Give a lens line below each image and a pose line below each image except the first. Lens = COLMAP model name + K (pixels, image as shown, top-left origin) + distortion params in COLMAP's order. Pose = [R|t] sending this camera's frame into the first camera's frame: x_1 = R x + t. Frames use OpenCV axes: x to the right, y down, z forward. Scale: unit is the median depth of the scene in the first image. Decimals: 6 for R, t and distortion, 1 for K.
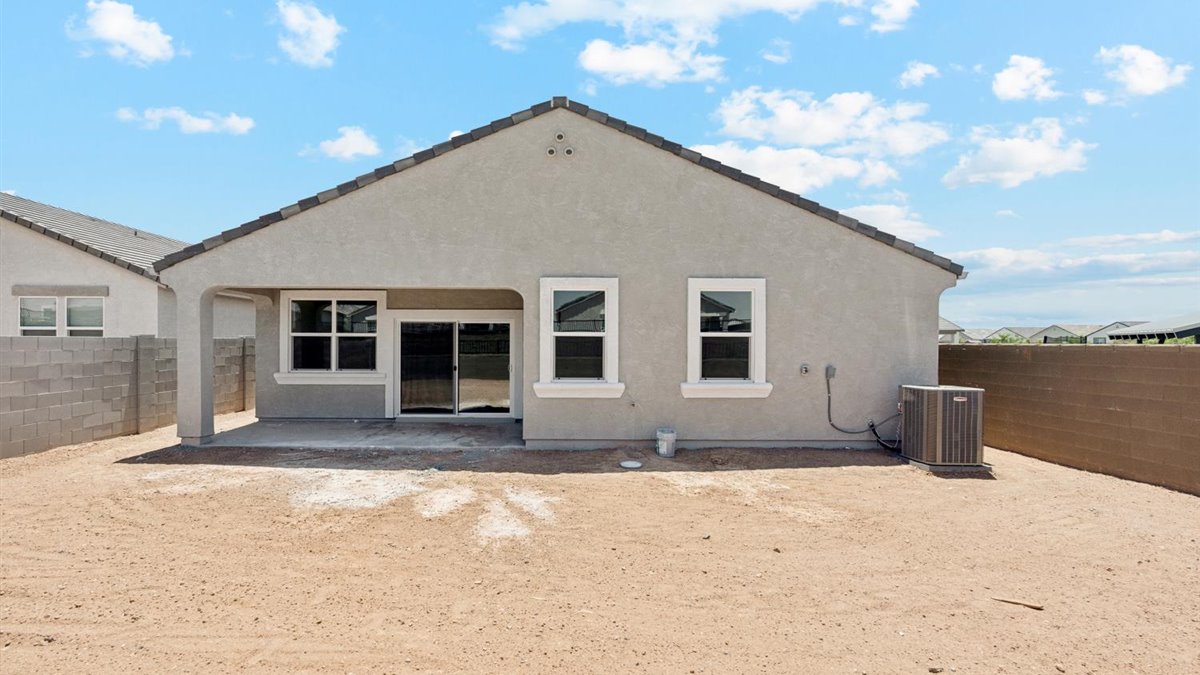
lens RADIAL K [[569.9, 0, 554.1], [0, 569.9, 347.7], [0, 0, 1]] dist [-0.001324, -0.000236]
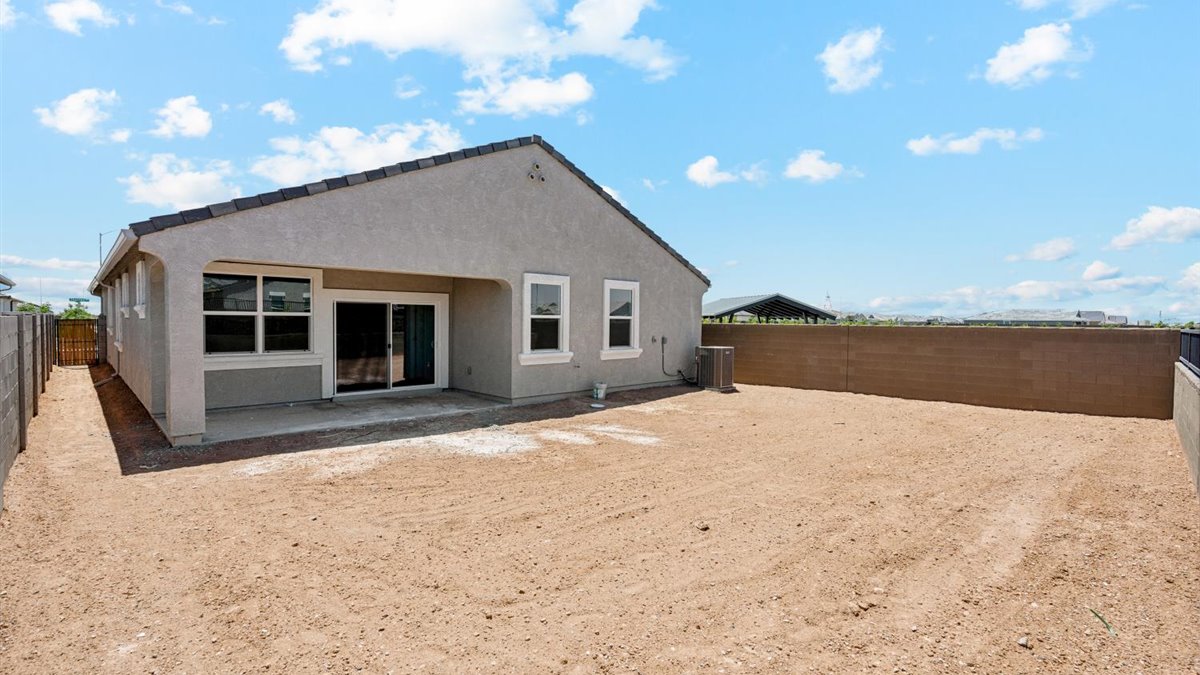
lens RADIAL K [[546.4, 0, 600.0], [0, 546.4, 337.5], [0, 0, 1]] dist [0.001312, 0.000108]
pose [[0.716049, -0.019658, 0.697774, -0.763220], [0.002305, 0.999665, 0.025797, -0.007484], [-0.698047, -0.016864, 0.715854, -0.011489]]
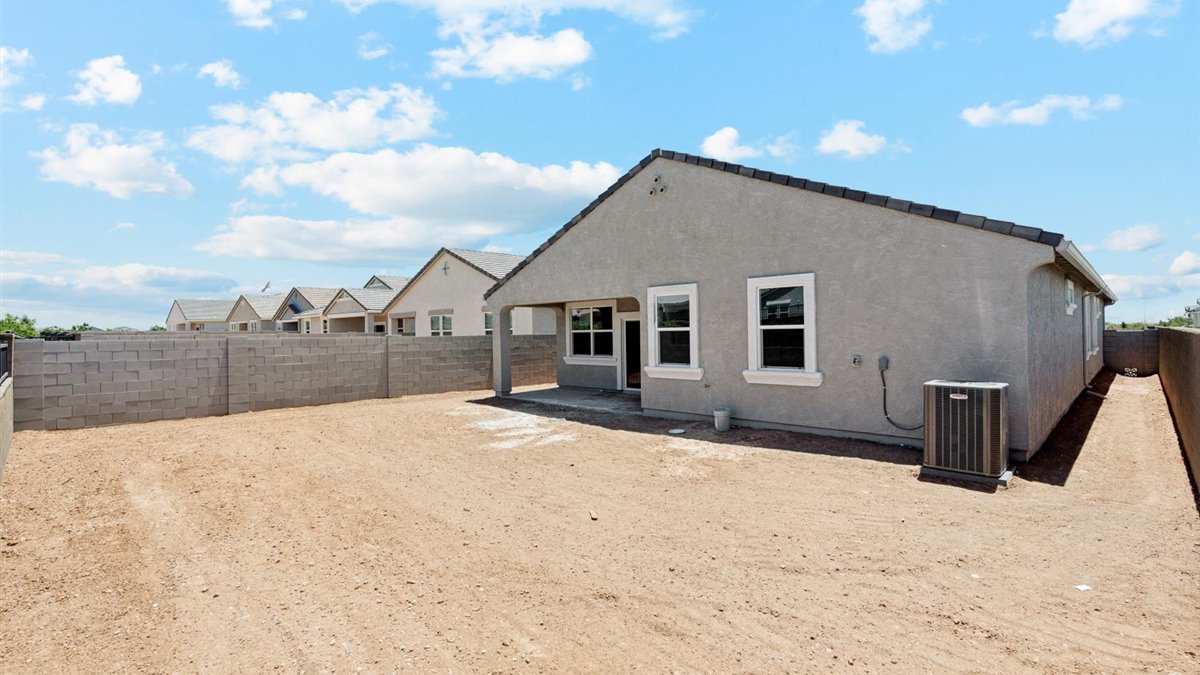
lens RADIAL K [[554.2, 0, 600.0], [0, 554.2, 337.5], [0, 0, 1]] dist [0.000632, 0.000290]
pose [[0.706432, -0.008348, -0.707732, 0.809792], [0.008760, 0.999957, -0.003052, -0.002809], [0.707727, -0.004044, 0.706475, 0.000830]]
